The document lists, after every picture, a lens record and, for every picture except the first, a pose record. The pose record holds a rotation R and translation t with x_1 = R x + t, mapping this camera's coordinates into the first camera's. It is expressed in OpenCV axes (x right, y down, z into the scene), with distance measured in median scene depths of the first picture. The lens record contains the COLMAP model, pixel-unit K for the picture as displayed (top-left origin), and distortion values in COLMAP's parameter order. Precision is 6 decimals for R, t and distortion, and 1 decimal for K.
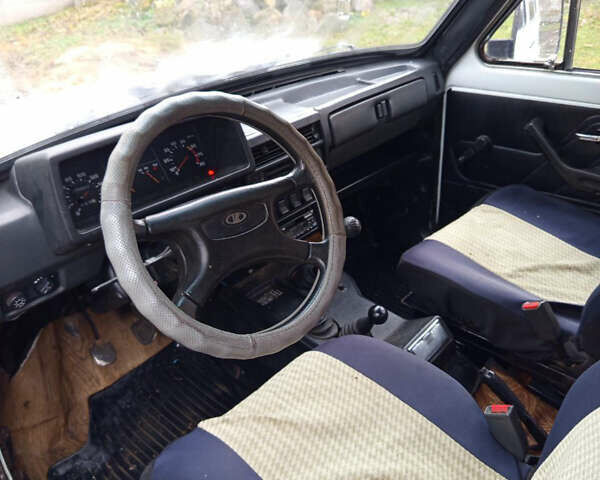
lens RADIAL K [[557.7, 0, 299.4], [0, 557.7, 232.8], [0, 0, 1]] dist [0.105026, -0.231629]
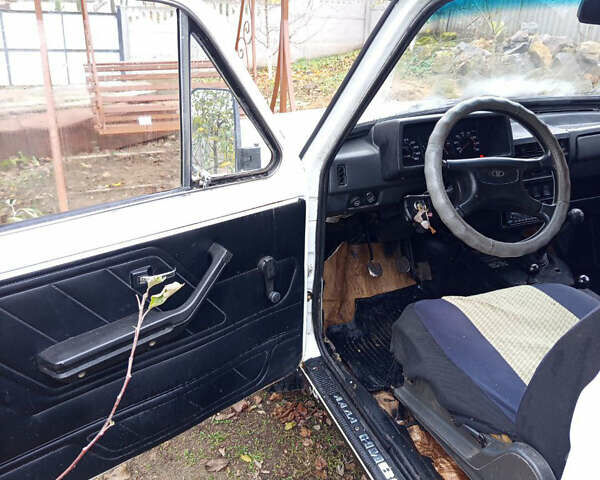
lens RADIAL K [[557.7, 0, 299.4], [0, 557.7, 232.8], [0, 0, 1]] dist [0.105026, -0.231629]
pose [[0.898659, 0.215392, -0.382124, 0.024583], [-0.246078, 0.968699, -0.032688, 0.270308], [0.363122, 0.123408, 0.923533, -0.568433]]
